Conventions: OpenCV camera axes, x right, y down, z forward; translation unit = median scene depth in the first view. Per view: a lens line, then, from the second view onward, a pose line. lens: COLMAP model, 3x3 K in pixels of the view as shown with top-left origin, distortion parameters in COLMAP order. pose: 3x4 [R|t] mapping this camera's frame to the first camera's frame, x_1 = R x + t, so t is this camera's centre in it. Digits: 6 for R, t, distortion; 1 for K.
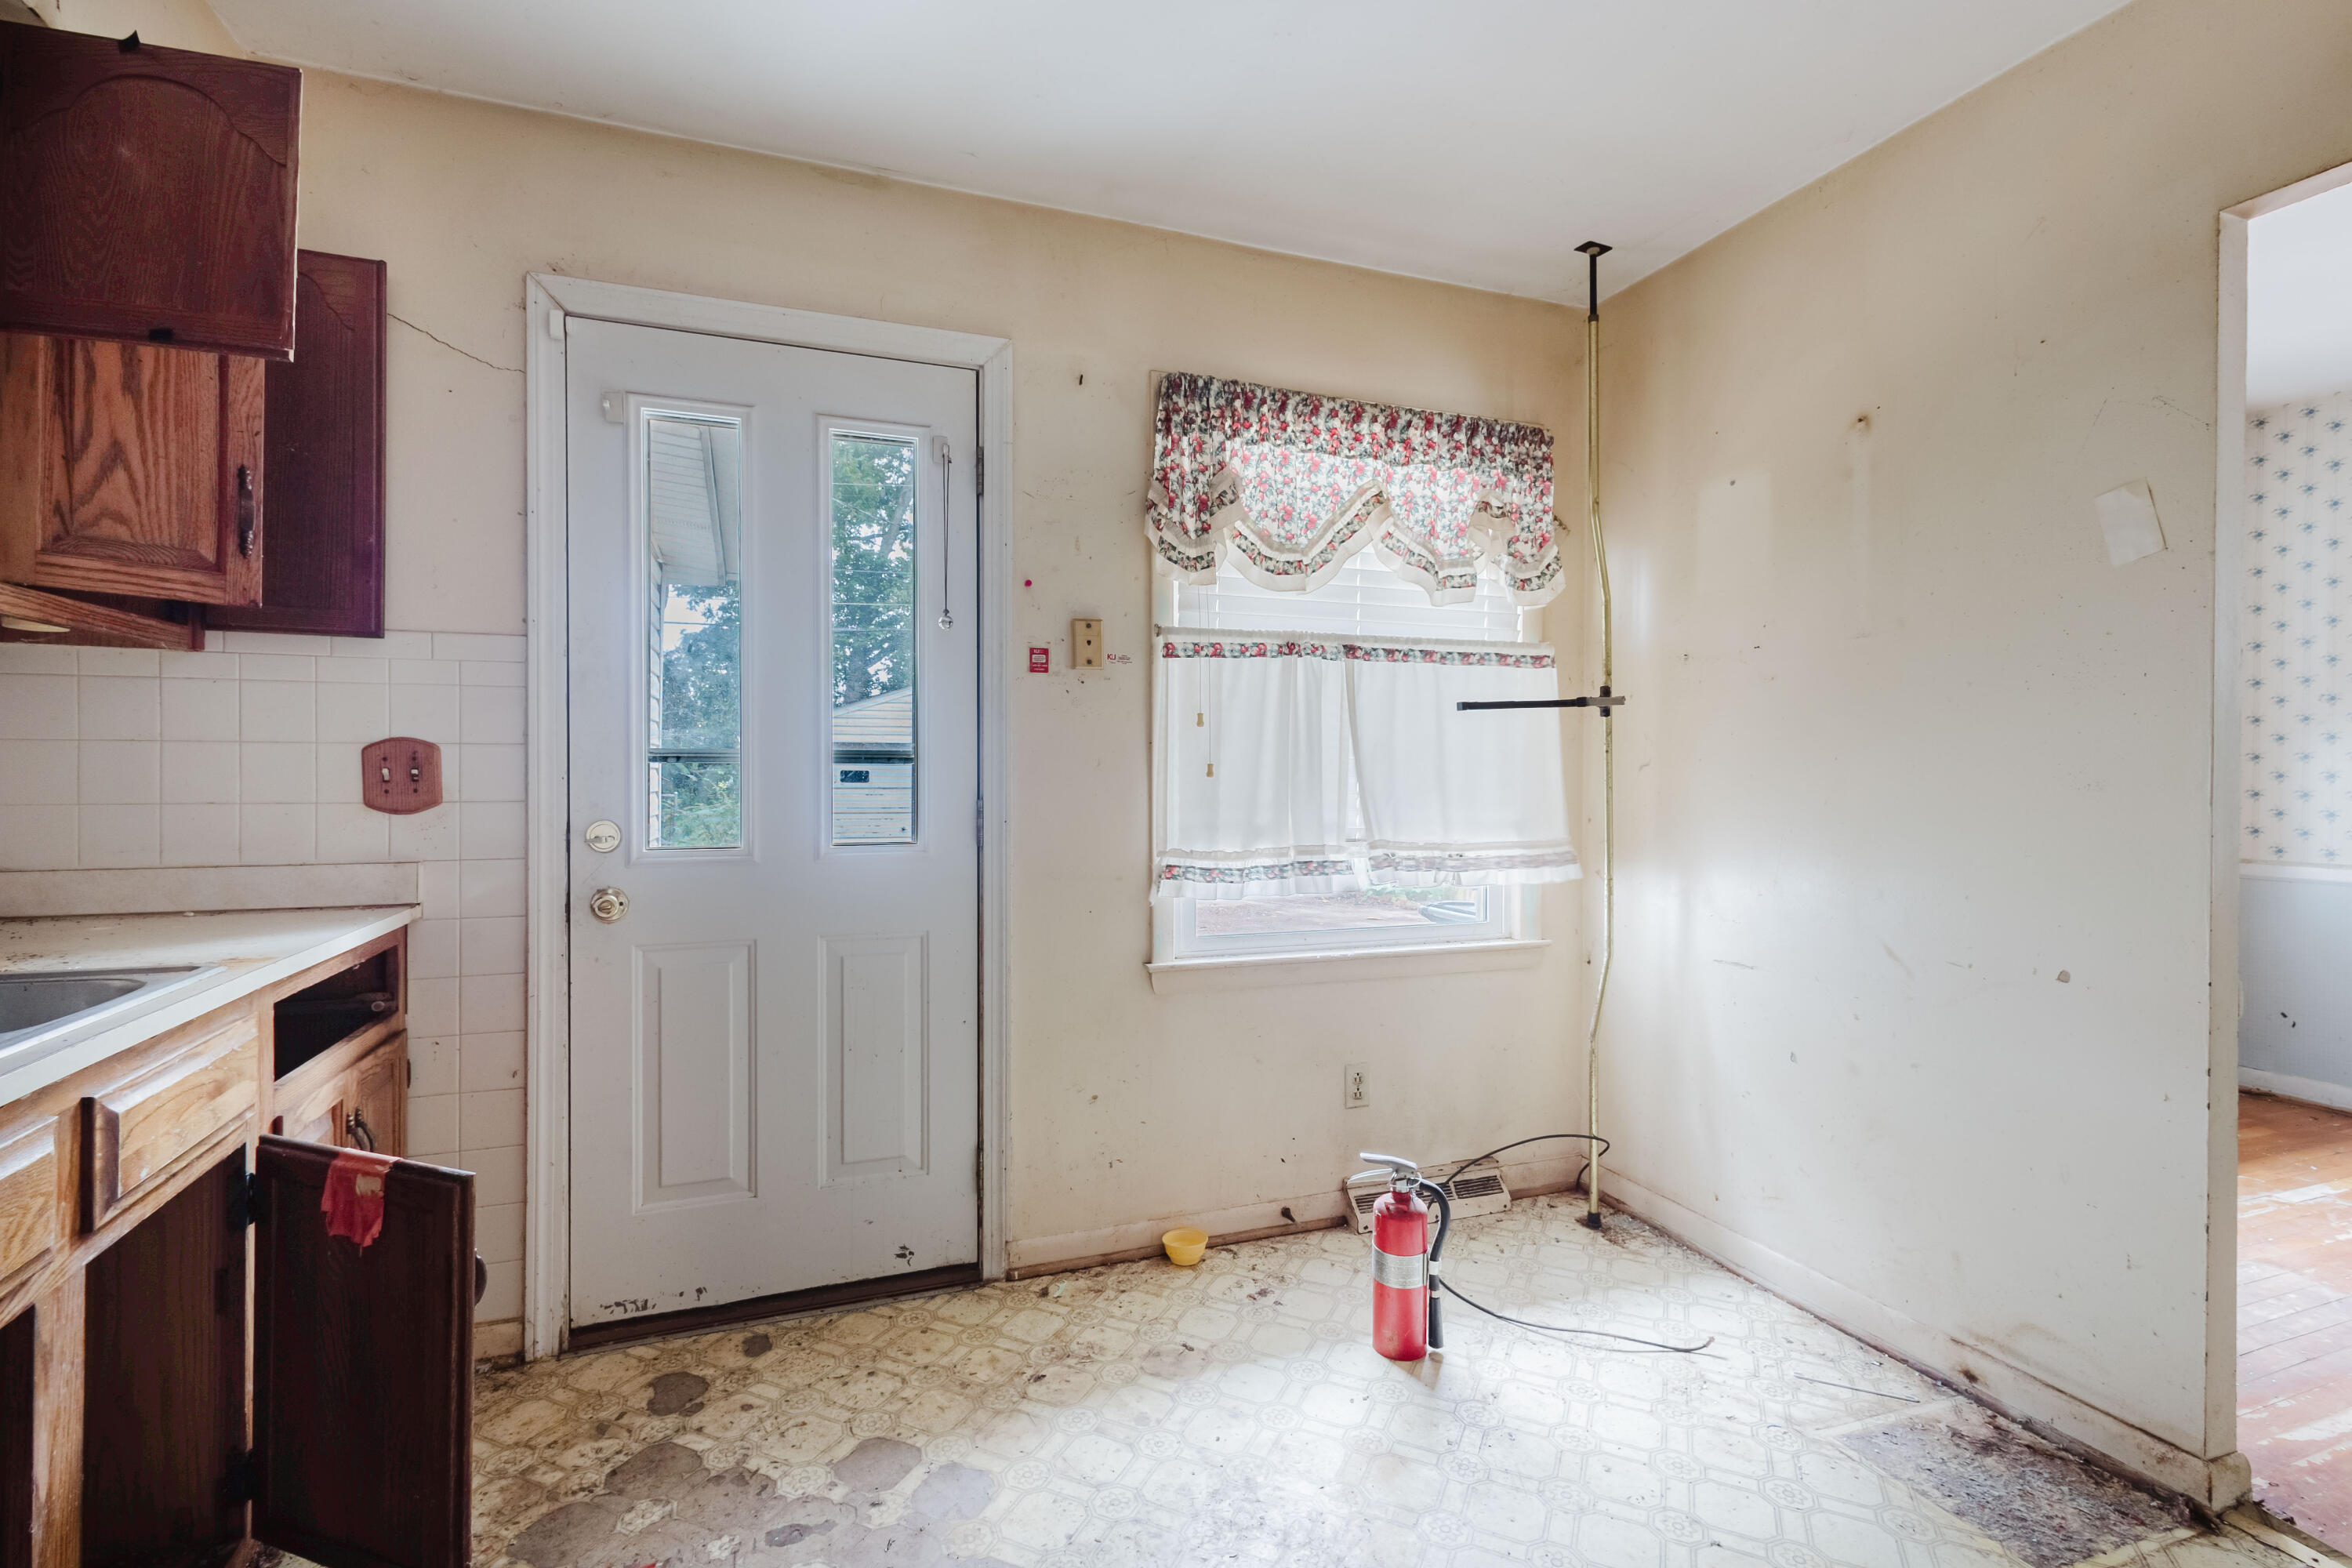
lens RADIAL K [[1082.3, 0, 1173.8], [0, 1082.3, 780.4], [0, 0, 1]] dist [0.015397, -0.004648]
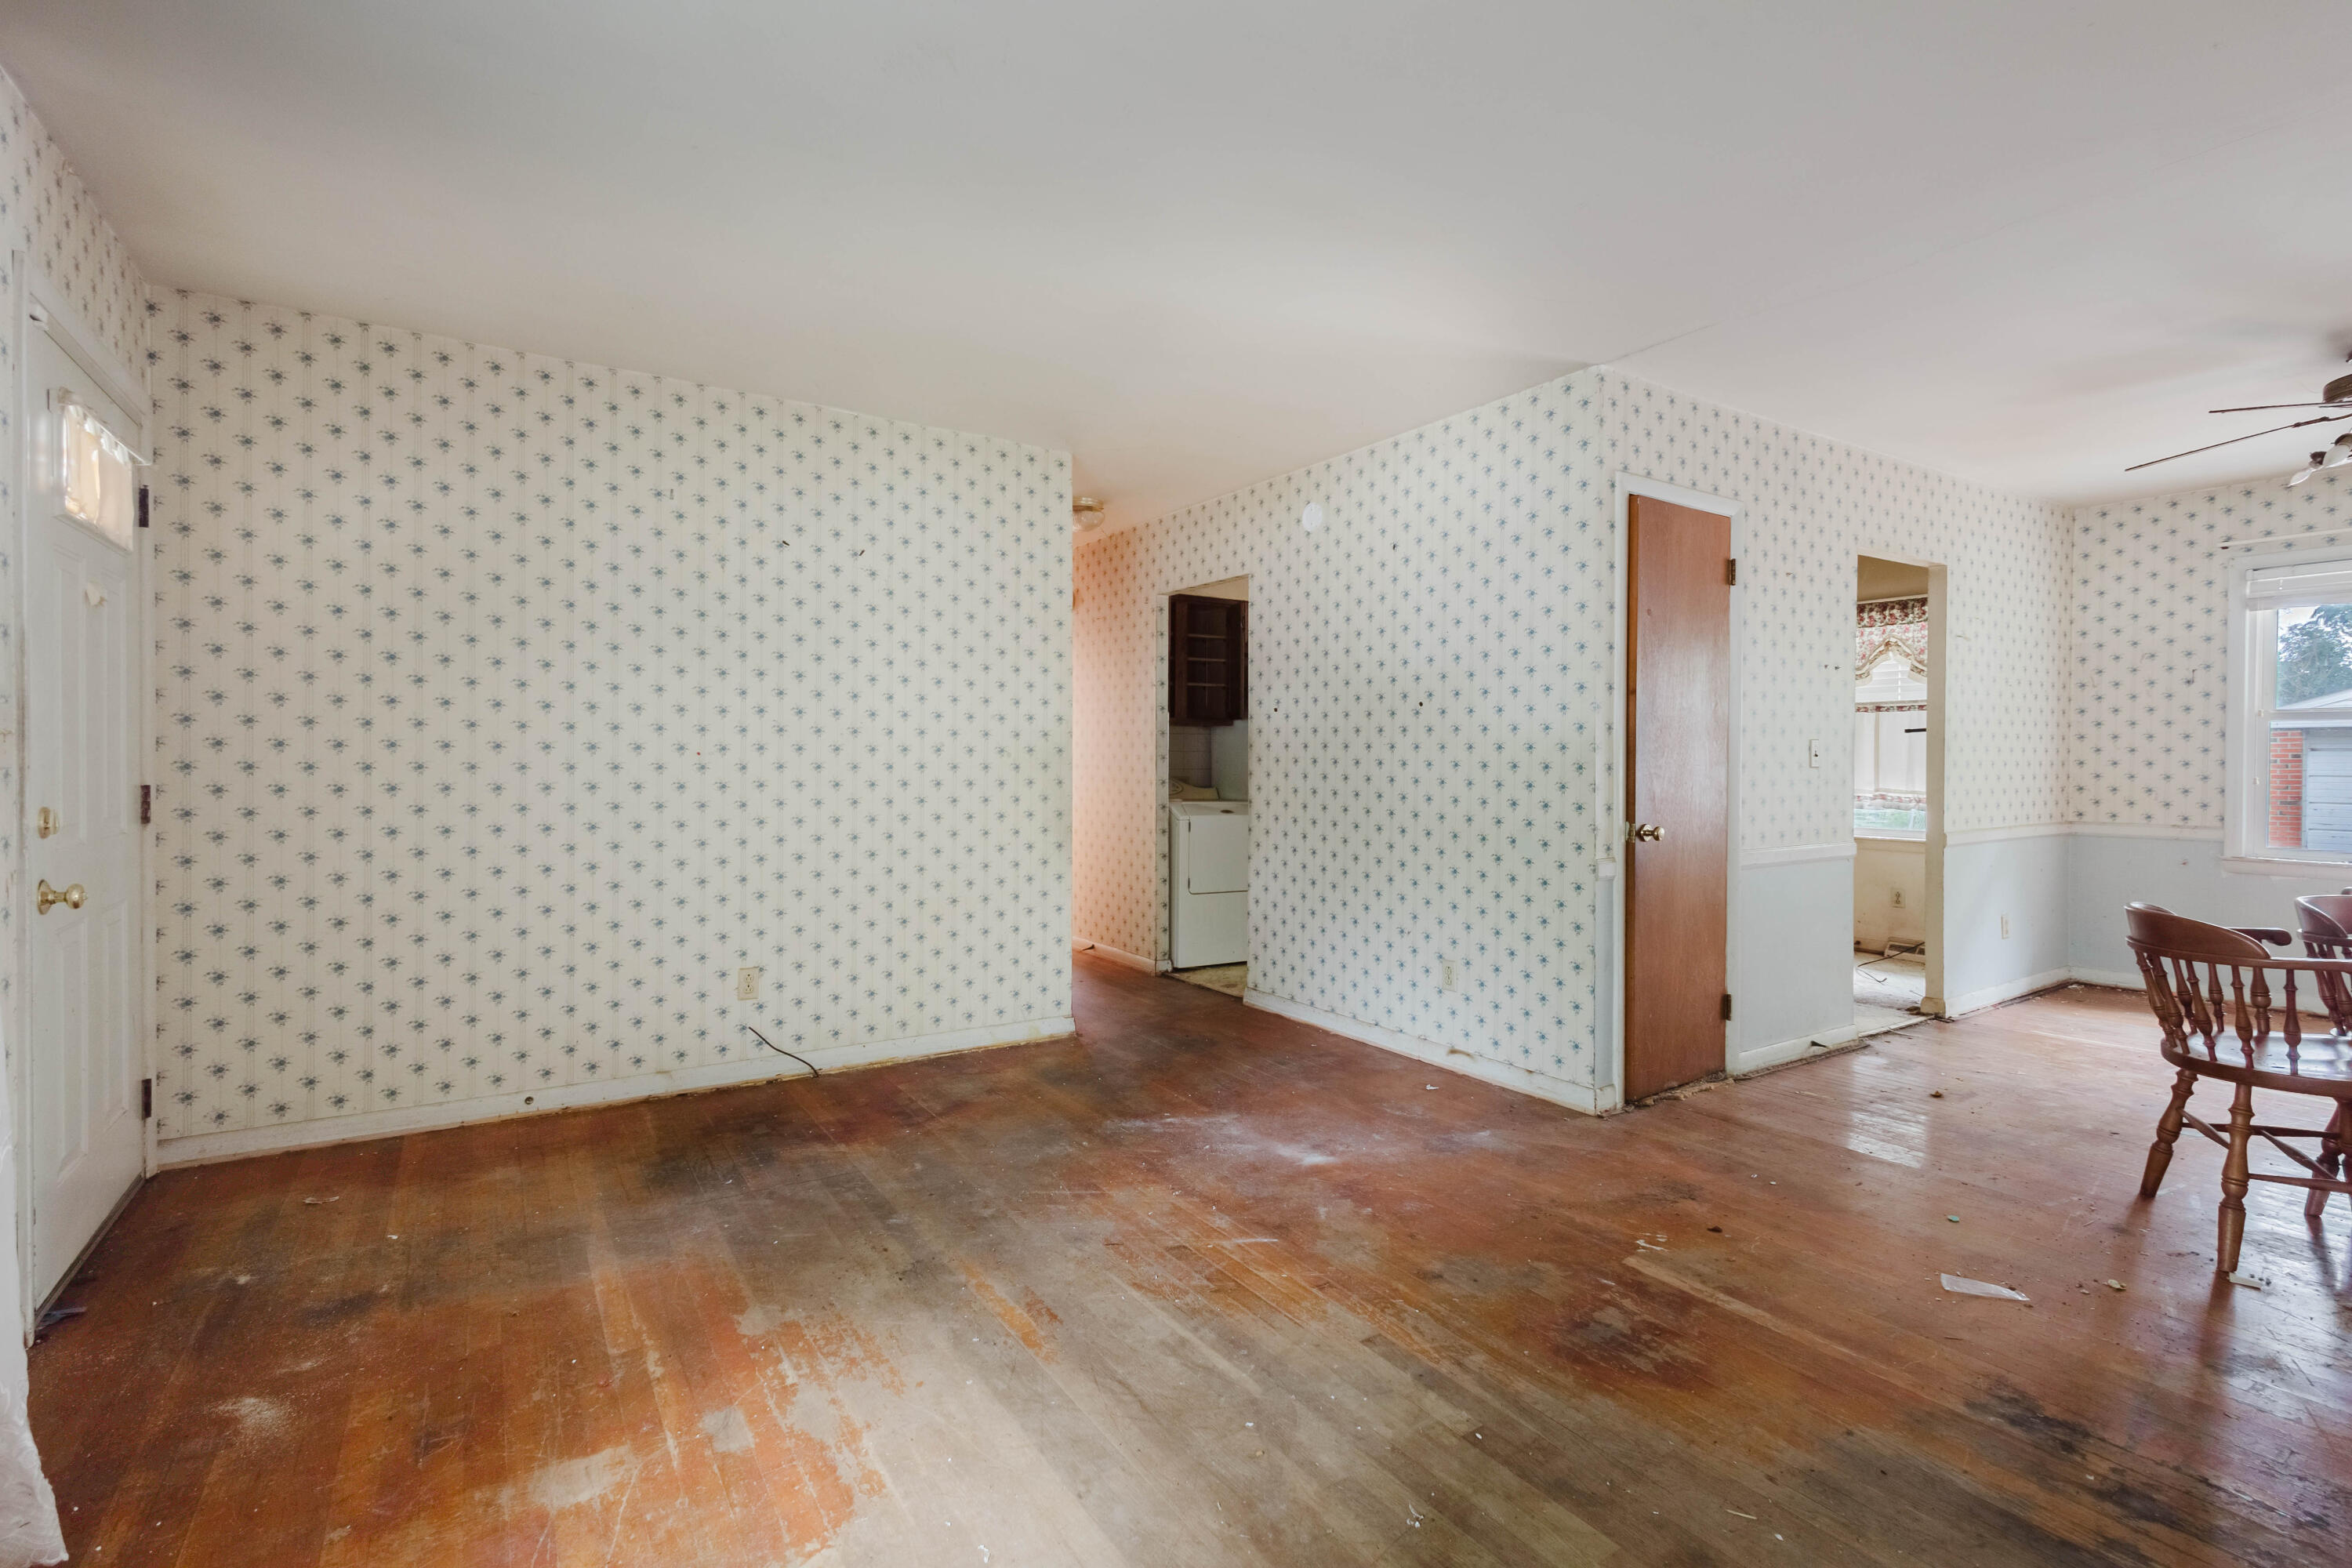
lens RADIAL K [[1082.3, 0, 1169.5], [0, 1082.3, 777.7], [0, 0, 1]] dist [0.015397, -0.004648]
pose [[0.201747, 0.013009, -0.979351, 2.878774], [-0.003518, 0.999915, 0.012557, 0.013662], [0.979431, 0.000912, 0.201776, -1.331521]]
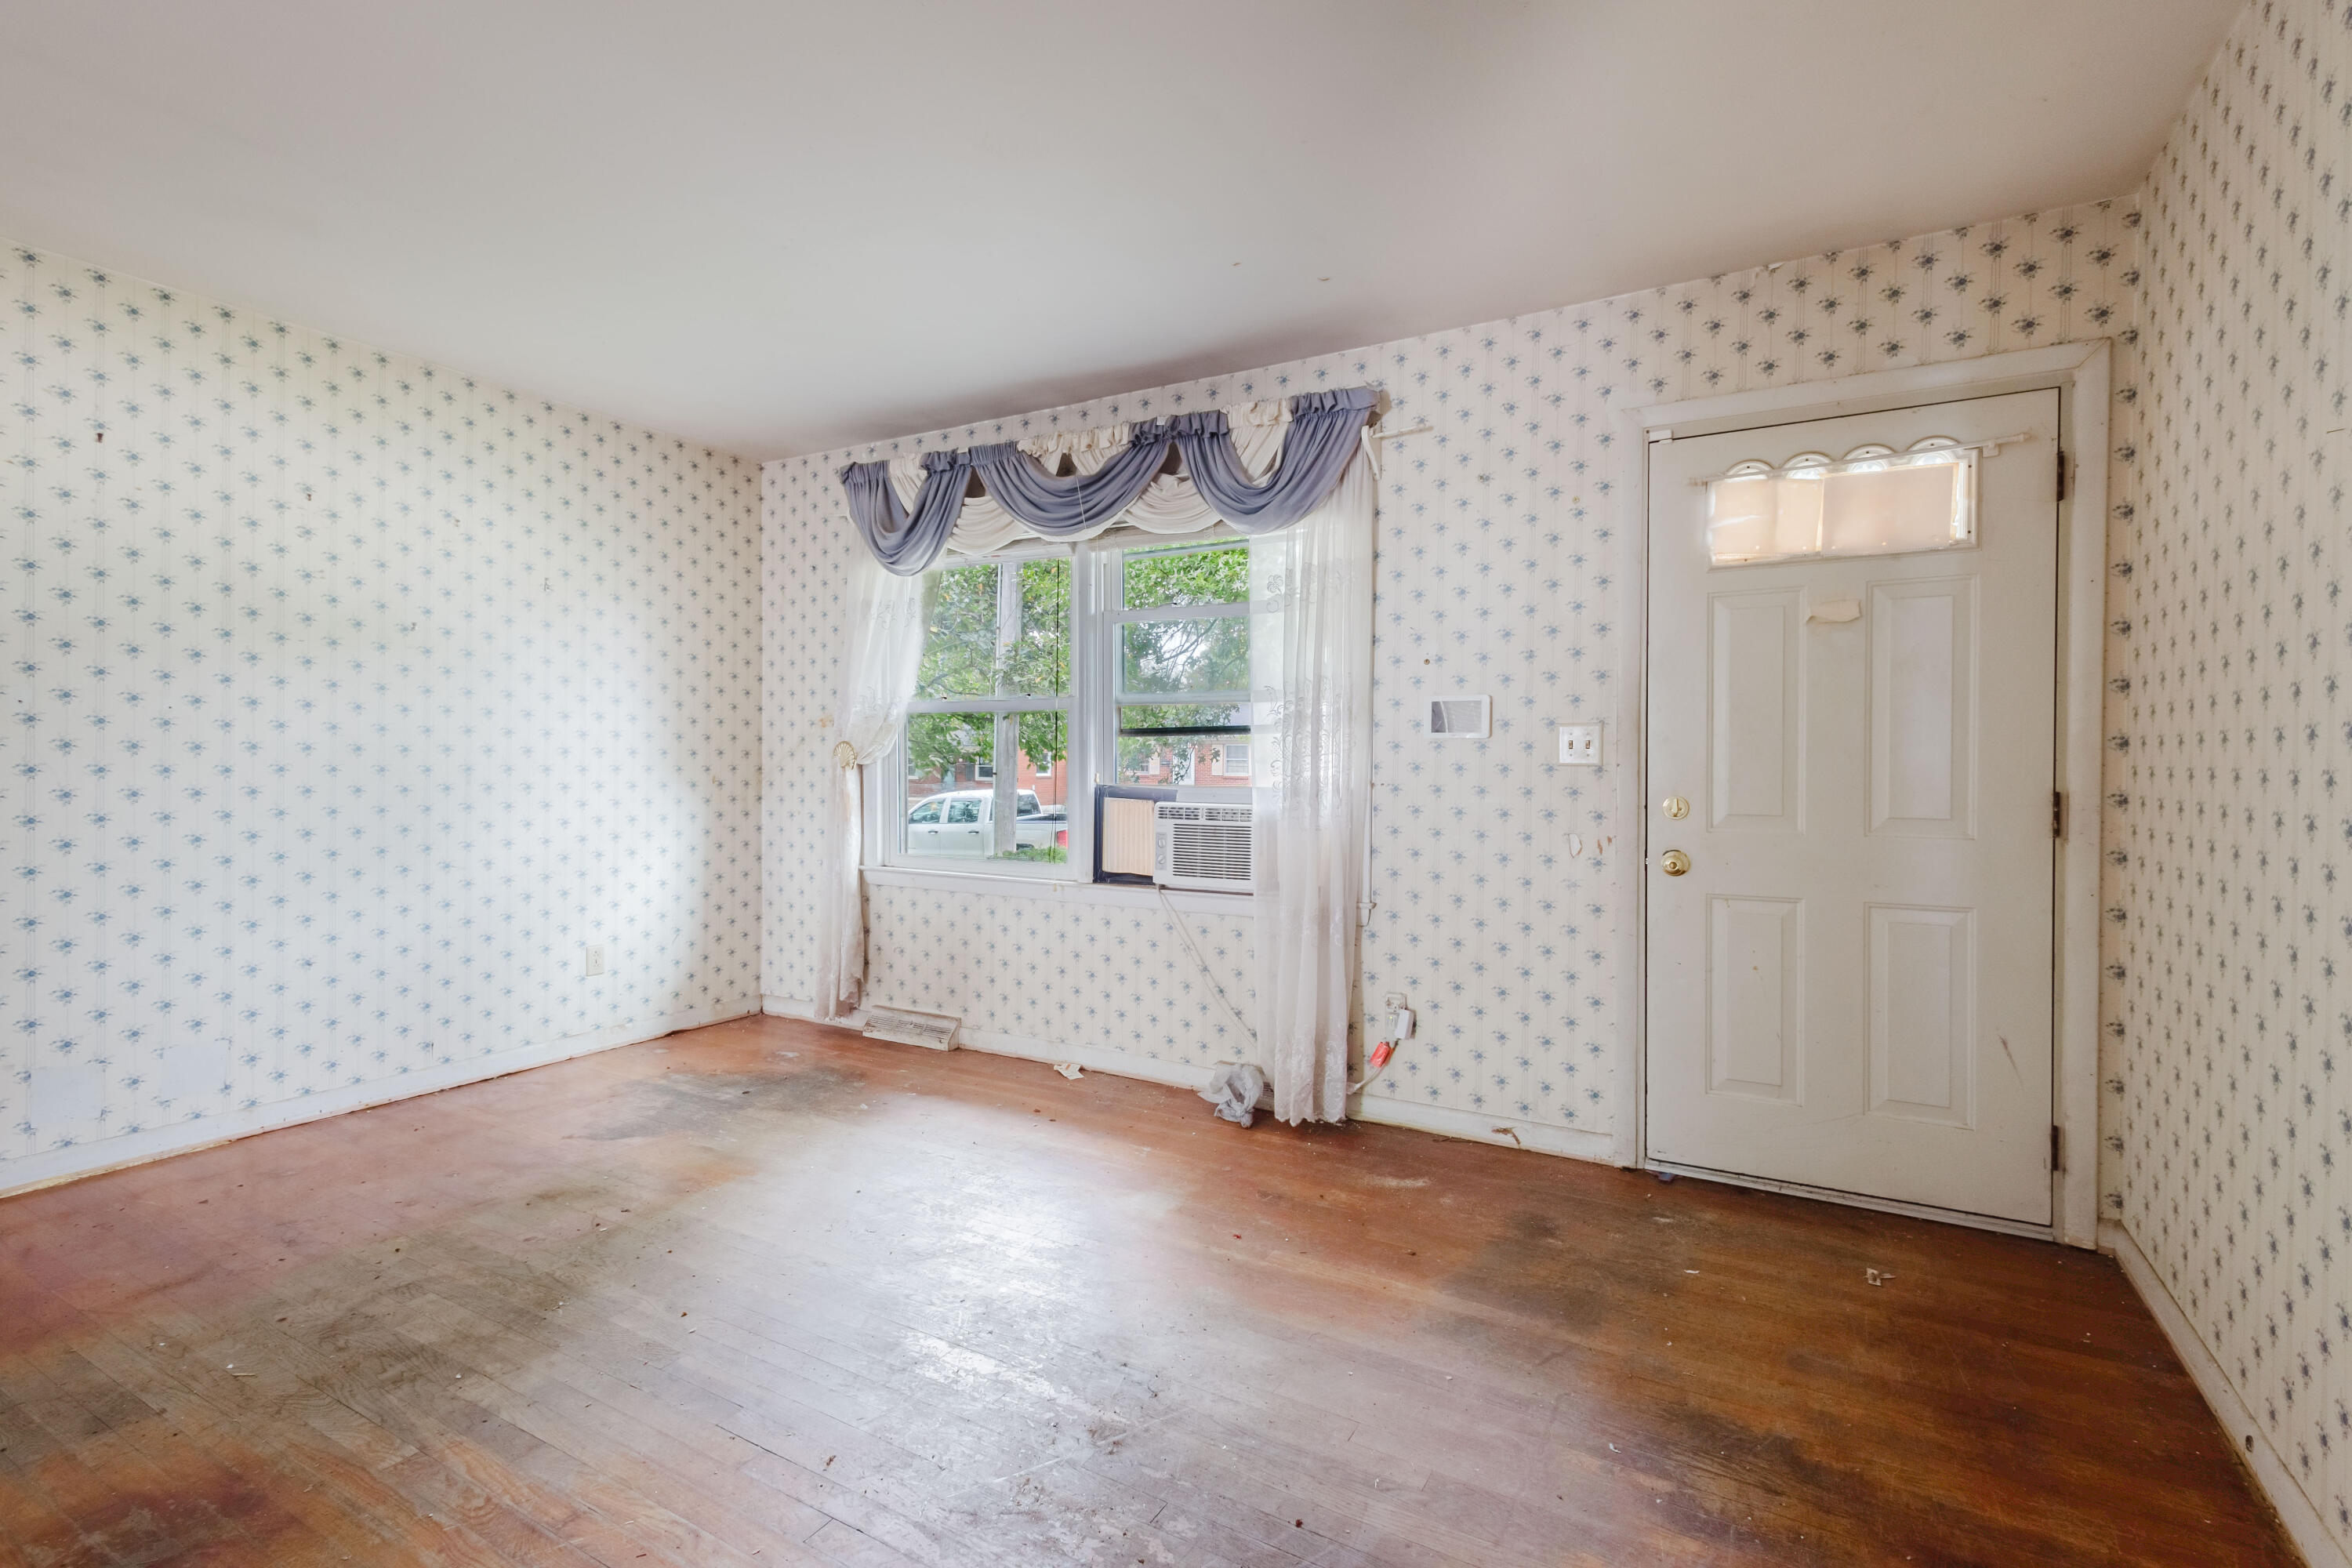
lens RADIAL K [[1082.3, 0, 1178.3], [0, 1082.3, 772.7], [0, 0, 1]] dist [0.015397, -0.004648]
pose [[-0.632626, -0.016369, 0.774285, 0.828754], [-0.006675, 0.999855, 0.015684, 0.011205], [-0.774429, 0.004754, -0.632643, -0.760710]]
